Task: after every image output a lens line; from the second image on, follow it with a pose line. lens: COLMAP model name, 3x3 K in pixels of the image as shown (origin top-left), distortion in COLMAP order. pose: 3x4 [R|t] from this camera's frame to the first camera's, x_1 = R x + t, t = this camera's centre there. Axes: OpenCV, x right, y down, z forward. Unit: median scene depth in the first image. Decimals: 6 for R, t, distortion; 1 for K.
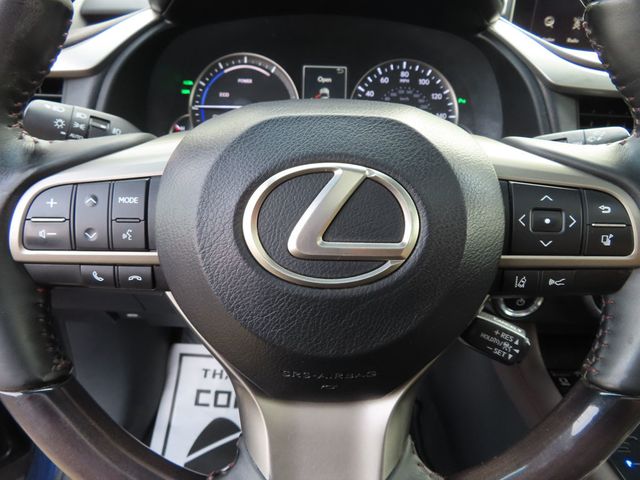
lens RADIAL K [[459.5, 0, 321.1], [0, 459.5, 242.7], [0, 0, 1]] dist [-0.009003, -0.001812]
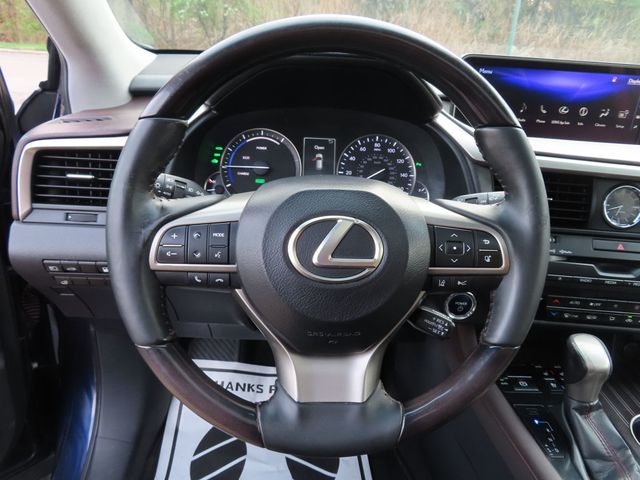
lens RADIAL K [[459.5, 0, 318.7], [0, 459.5, 239.2], [0, 0, 1]] dist [-0.009003, -0.001812]
pose [[0.999045, 0.006602, 0.043197, -0.111121], [-0.003029, 0.996607, -0.082253, 0.064658], [-0.043594, 0.082043, 0.995675, -0.736265]]
